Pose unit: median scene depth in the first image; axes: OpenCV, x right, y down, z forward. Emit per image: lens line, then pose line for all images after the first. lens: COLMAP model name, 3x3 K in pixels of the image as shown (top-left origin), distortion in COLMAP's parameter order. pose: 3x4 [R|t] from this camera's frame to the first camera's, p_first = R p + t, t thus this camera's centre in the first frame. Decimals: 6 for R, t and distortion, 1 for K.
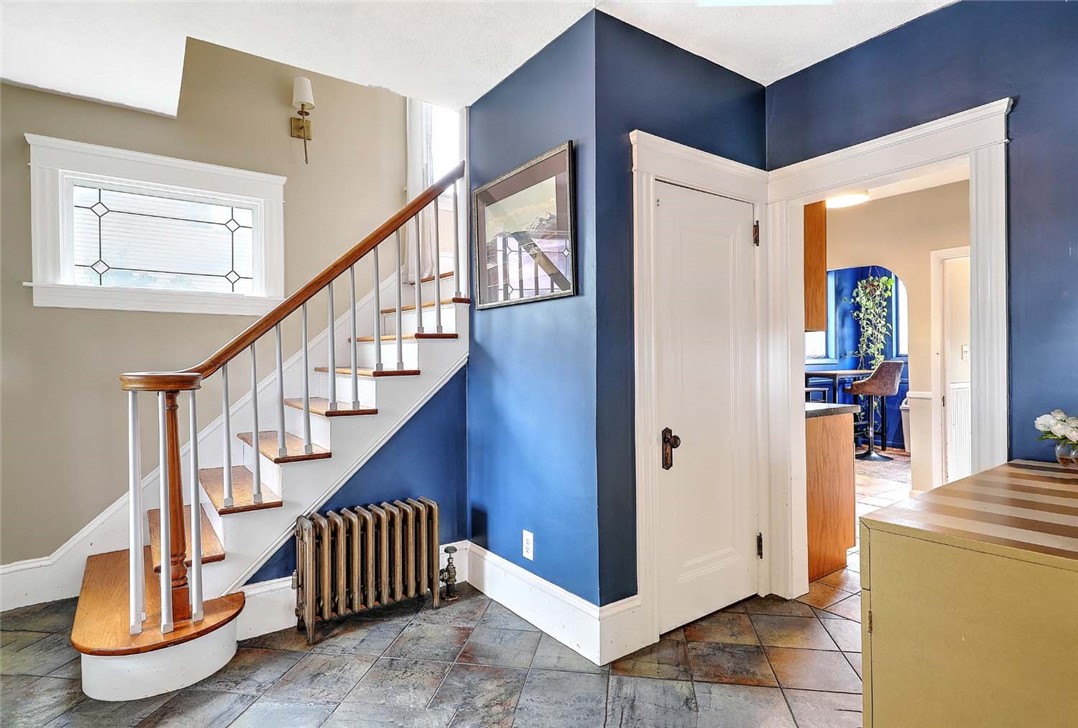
lens RADIAL K [[567.4, 0, 537.5], [0, 567.4, 359.6], [0, 0, 1]] dist [0.005705, -0.001909]
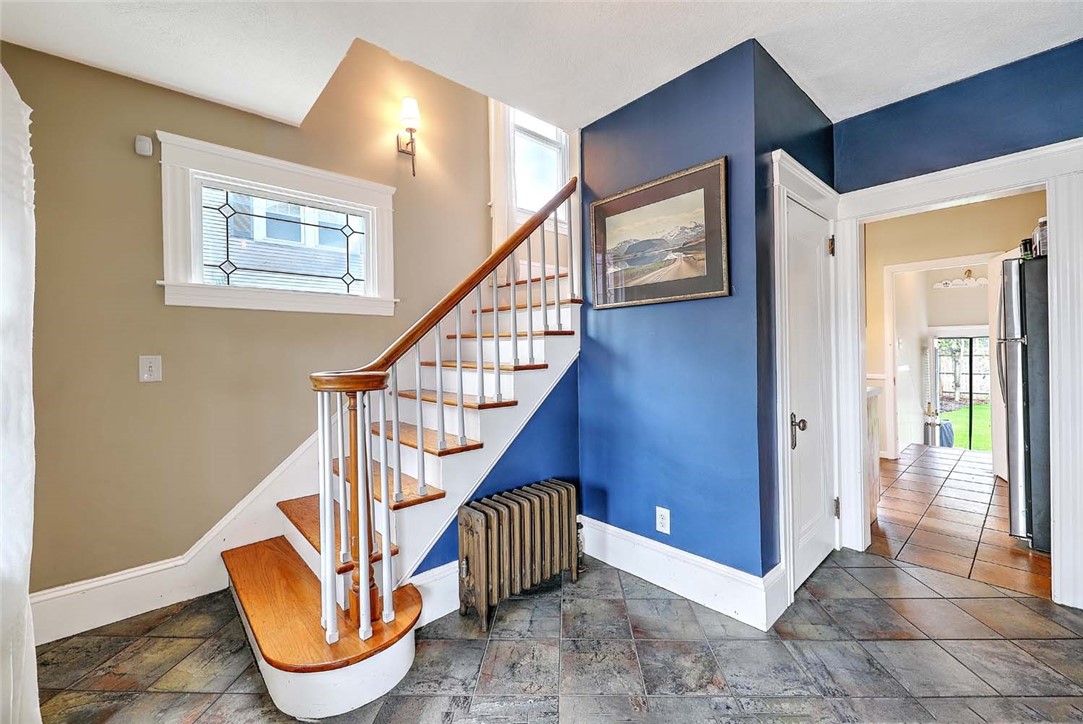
lens RADIAL K [[439.7, 0, 545.3], [0, 439.7, 349.4], [0, 0, 1]] dist [0.001365, -0.000844]
pose [[0.992429, -0.009073, 0.122486, -0.352906], [0.009336, 0.999955, -0.001569, -0.009950], [-0.122466, 0.002700, 0.992469, 0.171940]]
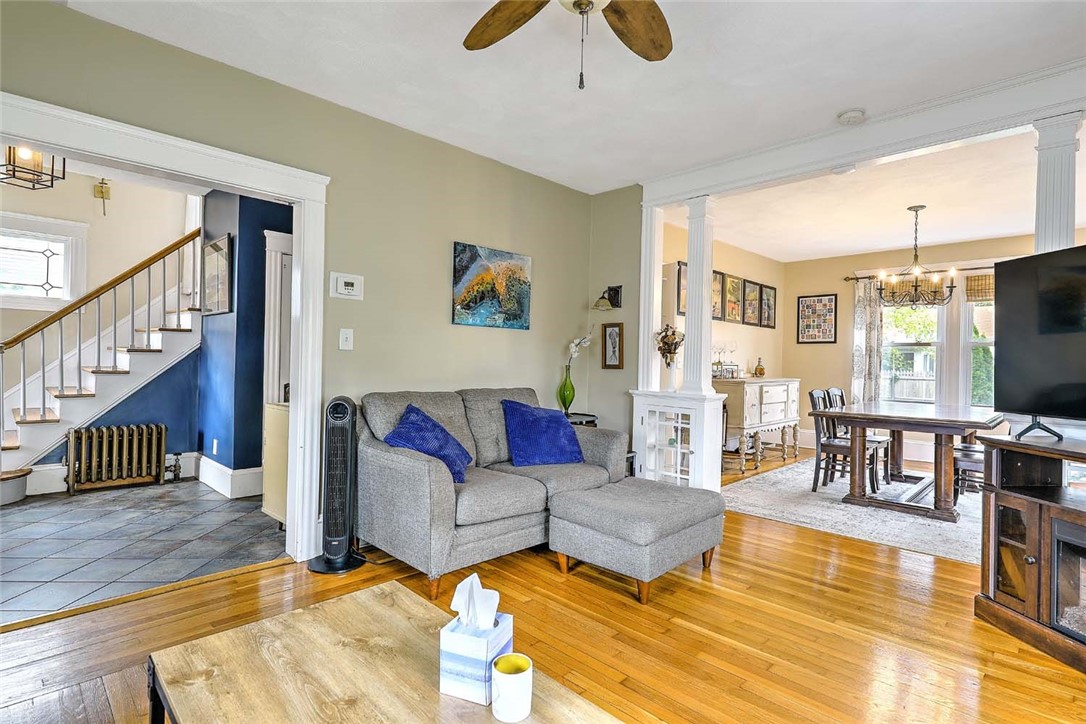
lens RADIAL K [[546.6, 0, 549.8], [0, 546.6, 358.0], [0, 0, 1]] dist [0.000253, -0.000757]
pose [[0.985050, 0.032722, 0.169132, 0.740441], [-0.032535, 0.999463, -0.003874, 0.013516], [-0.169168, -0.001686, 0.985586, -0.911638]]
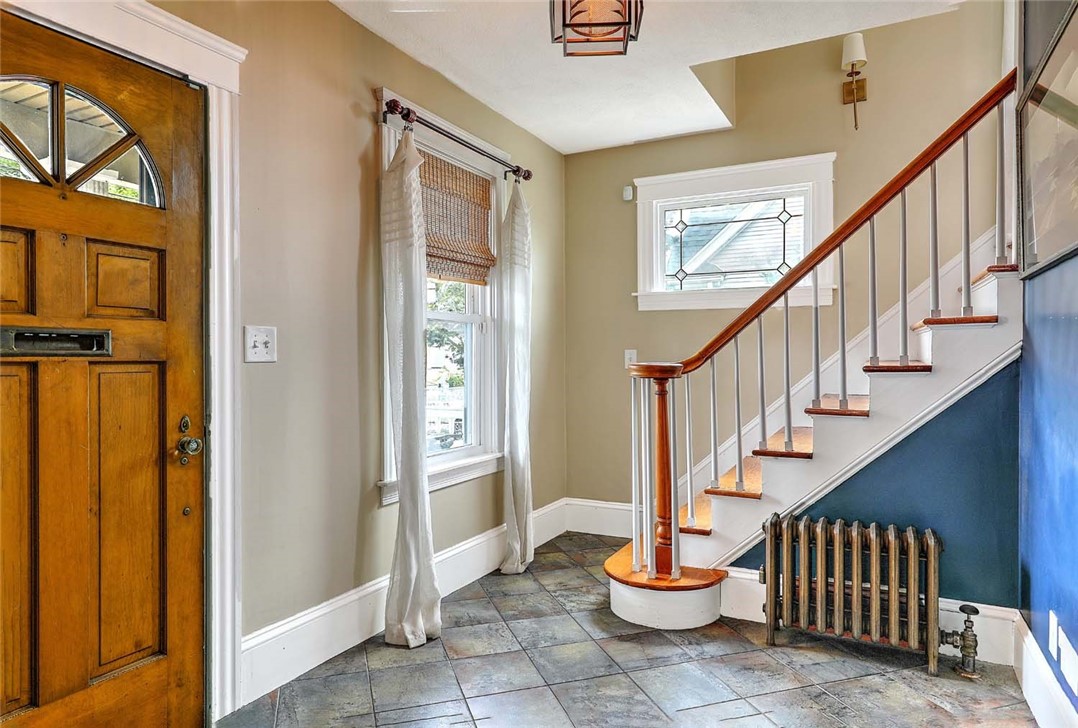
lens RADIAL K [[661.4, 0, 547.9], [0, 661.4, 363.8], [0, 0, 1]] dist [0.004190, 0.004961]
pose [[0.460258, 0.015438, -0.887651, 0.394875], [-0.000190, 0.999850, 0.017291, 0.000310], [0.887785, -0.007790, 0.460193, 0.132511]]
